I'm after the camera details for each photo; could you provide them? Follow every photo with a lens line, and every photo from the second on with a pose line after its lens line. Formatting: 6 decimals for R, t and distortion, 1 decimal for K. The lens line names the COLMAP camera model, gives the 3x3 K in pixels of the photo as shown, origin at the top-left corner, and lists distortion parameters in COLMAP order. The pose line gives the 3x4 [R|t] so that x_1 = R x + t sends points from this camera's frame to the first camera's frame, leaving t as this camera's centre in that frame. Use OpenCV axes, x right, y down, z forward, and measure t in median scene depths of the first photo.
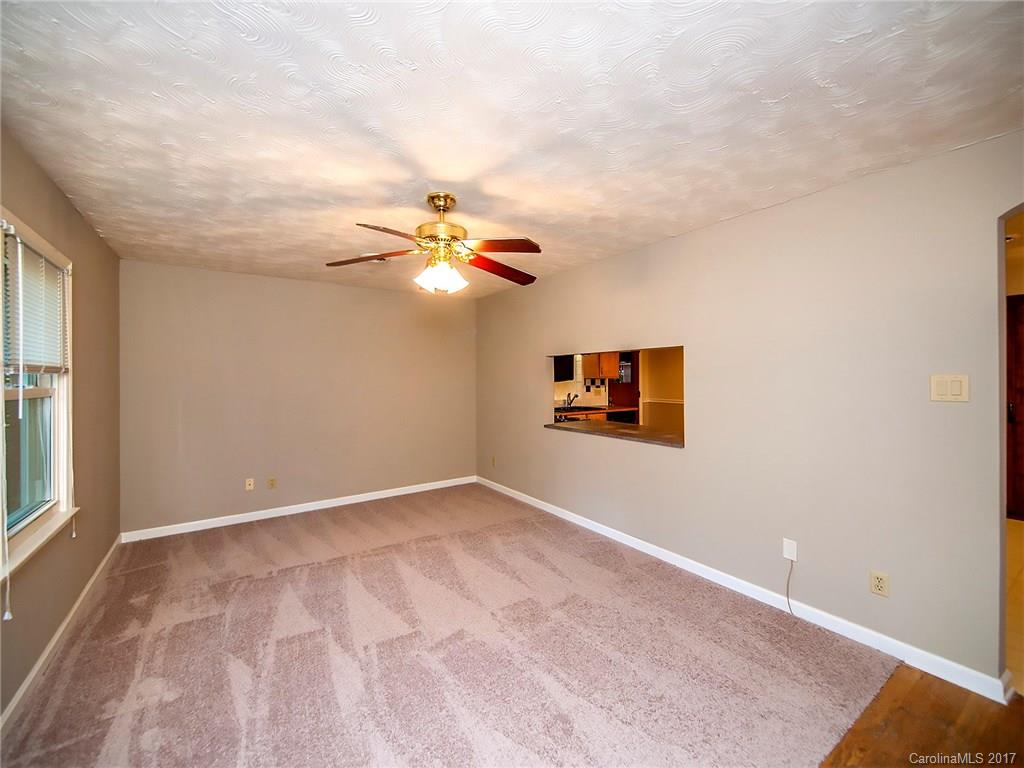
lens RADIAL K [[428.1, 0, 512.8], [0, 428.1, 379.1], [0, 0, 1]] dist [0.017239, -0.000123]
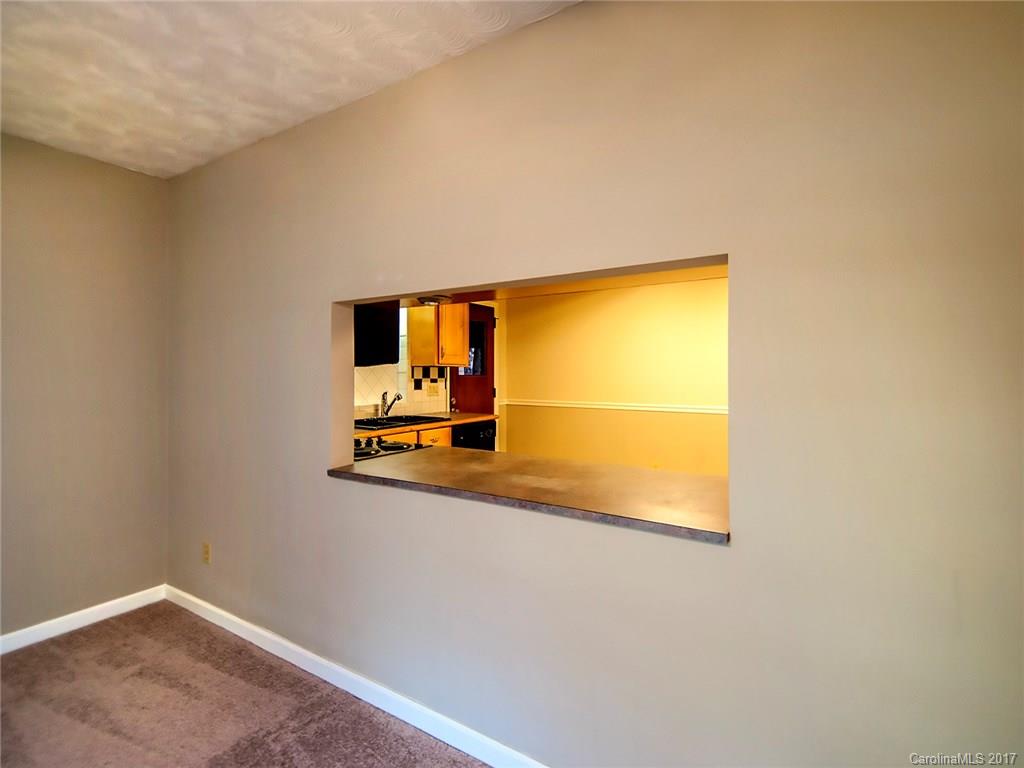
lens RADIAL K [[477.9, 0, 514.9], [0, 477.9, 363.7], [0, 0, 1]] dist [0.001598, 0.000129]
pose [[0.916646, 0.007779, 0.399625, 0.038737], [0.005202, 0.999494, -0.031387, 0.015952], [-0.399667, 0.030849, 0.916141, 0.360709]]
